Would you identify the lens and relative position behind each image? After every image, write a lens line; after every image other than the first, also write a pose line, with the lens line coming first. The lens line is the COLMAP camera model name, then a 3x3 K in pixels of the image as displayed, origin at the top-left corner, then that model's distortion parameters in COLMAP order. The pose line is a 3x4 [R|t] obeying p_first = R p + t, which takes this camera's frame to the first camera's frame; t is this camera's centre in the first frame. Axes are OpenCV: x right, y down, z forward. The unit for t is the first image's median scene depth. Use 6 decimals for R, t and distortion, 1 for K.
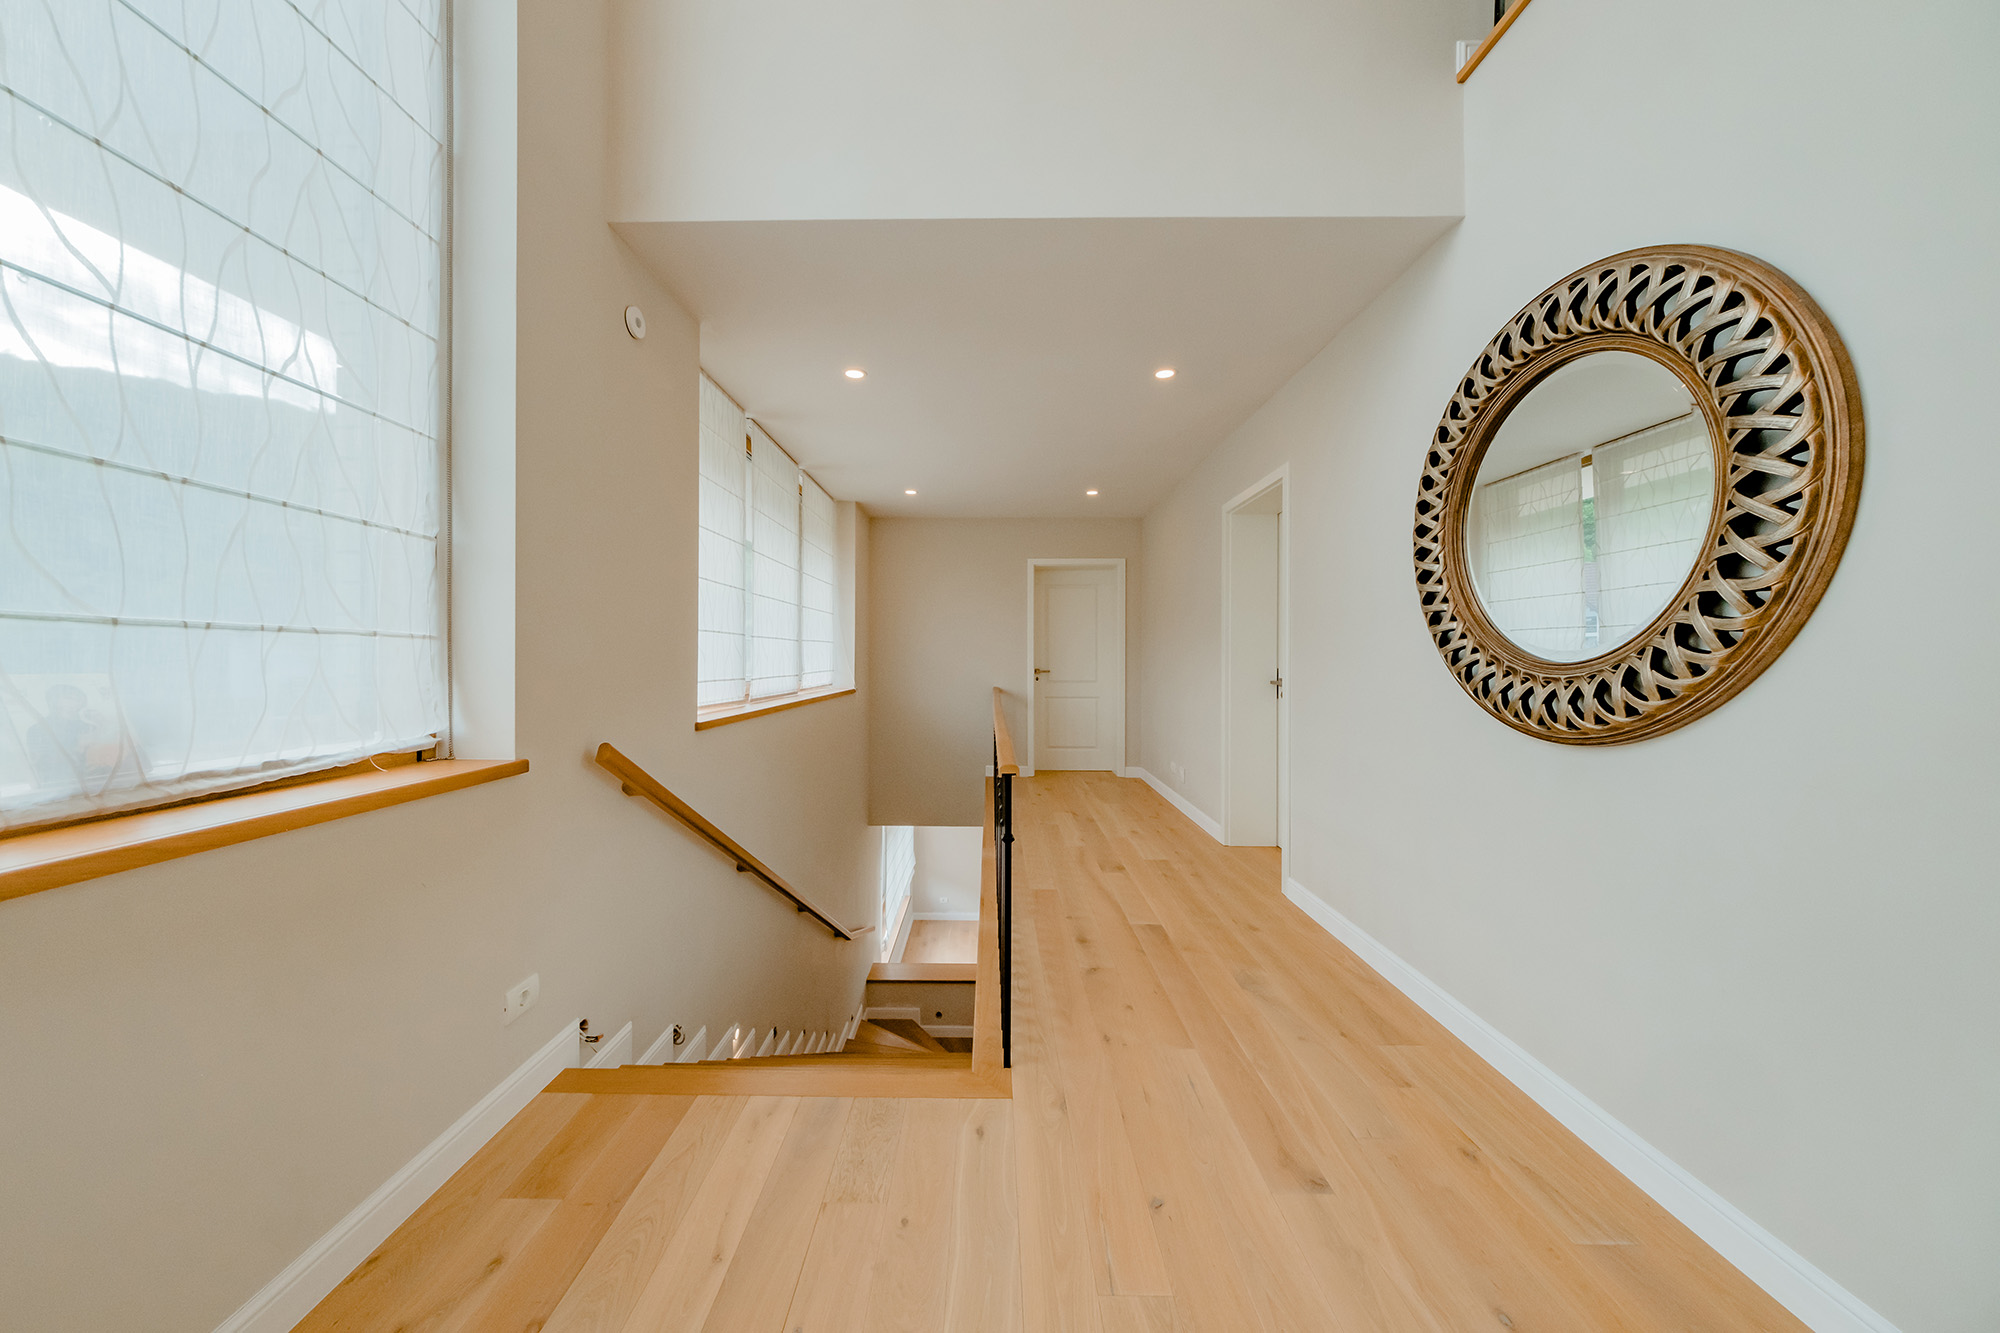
lens RADIAL K [[671.4, 0, 999.2], [0, 671.4, 655.7], [0, 0, 1]] dist [-0.009399, 0.000470]
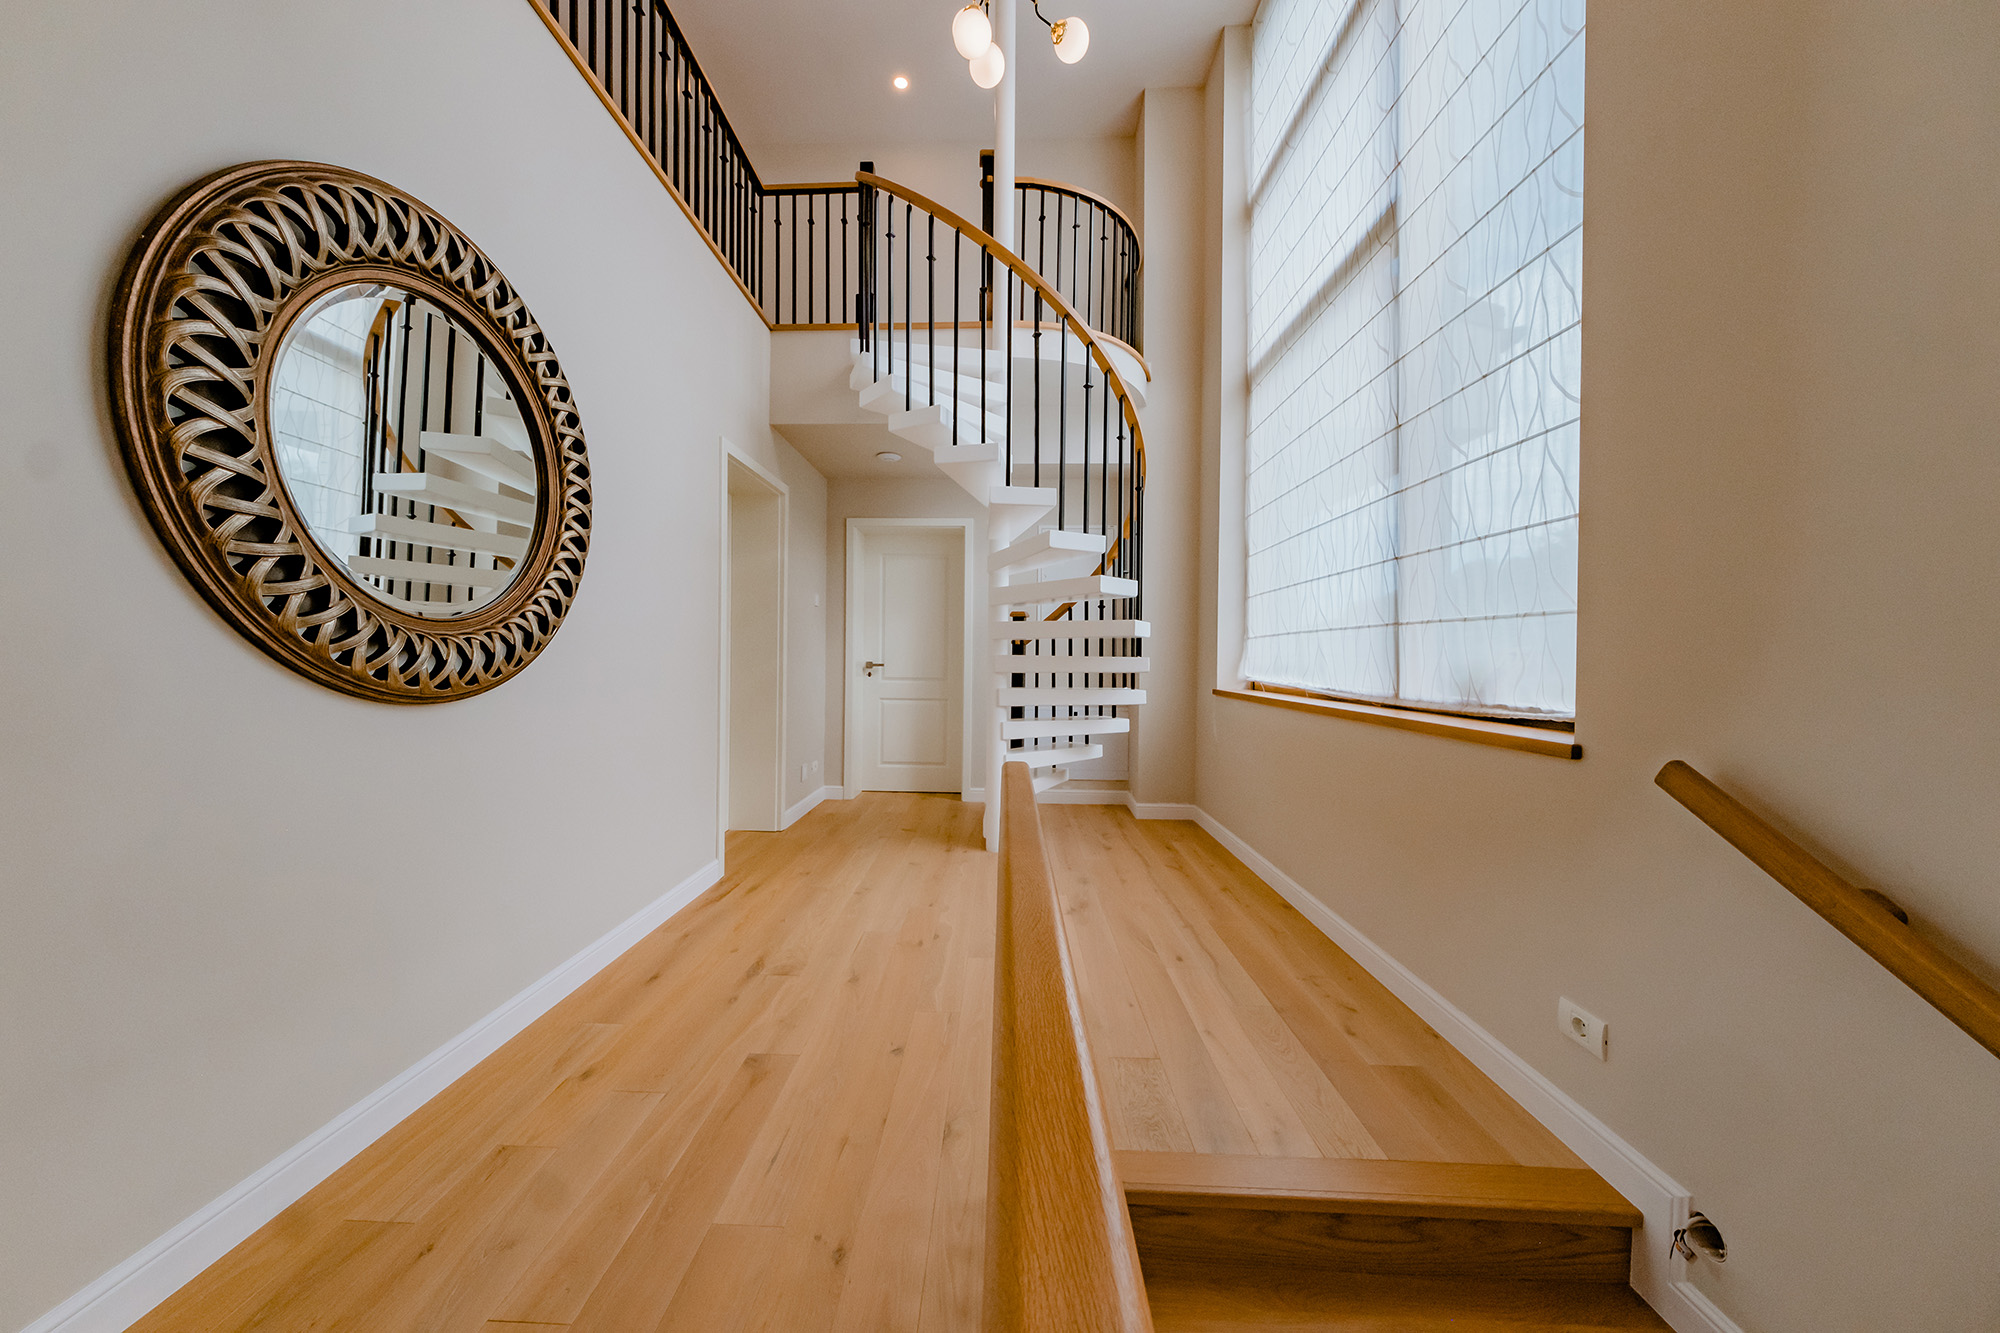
lens RADIAL K [[671.4, 0, 992.7], [0, 671.4, 659.7], [0, 0, 1]] dist [-0.009399, 0.000470]
pose [[-0.999338, -0.014027, 0.033555, 0.017446], [-0.014081, 0.999900, -0.001387, 0.063794], [-0.033532, -0.001858, -0.999436, 2.107047]]
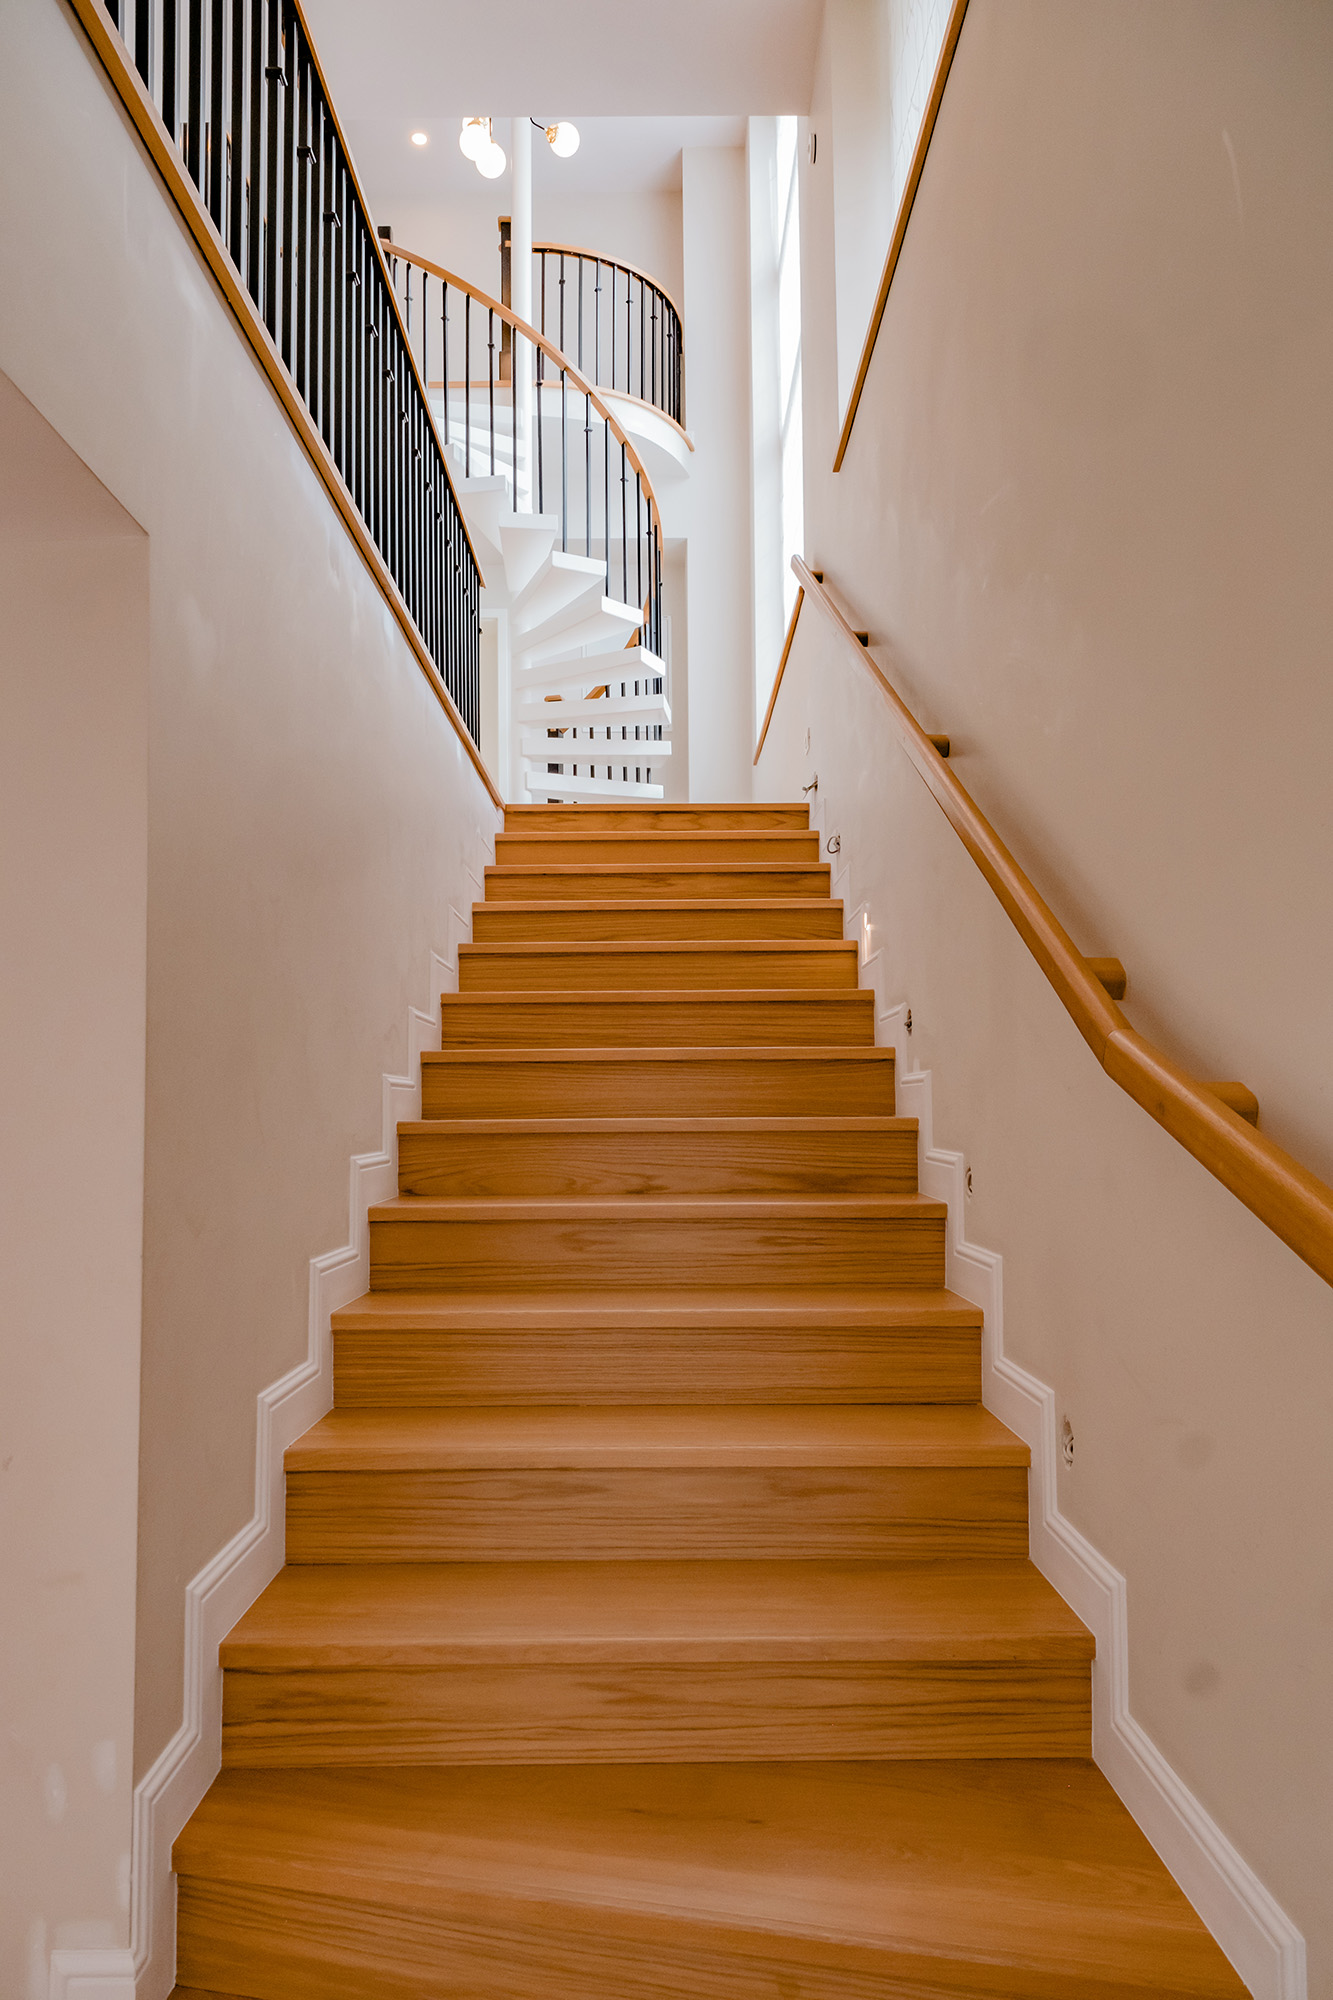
lens RADIAL K [[1352.4, 0, 714.0], [0, 1352.4, 1035.6], [0, 0, 1]] dist [-0.008280, -0.015003]
pose [[-0.999417, 0.003399, -0.033984, -0.449168], [0.005420, 0.998210, -0.059565, 1.529406], [0.033721, -0.059714, -0.997646, 4.487333]]
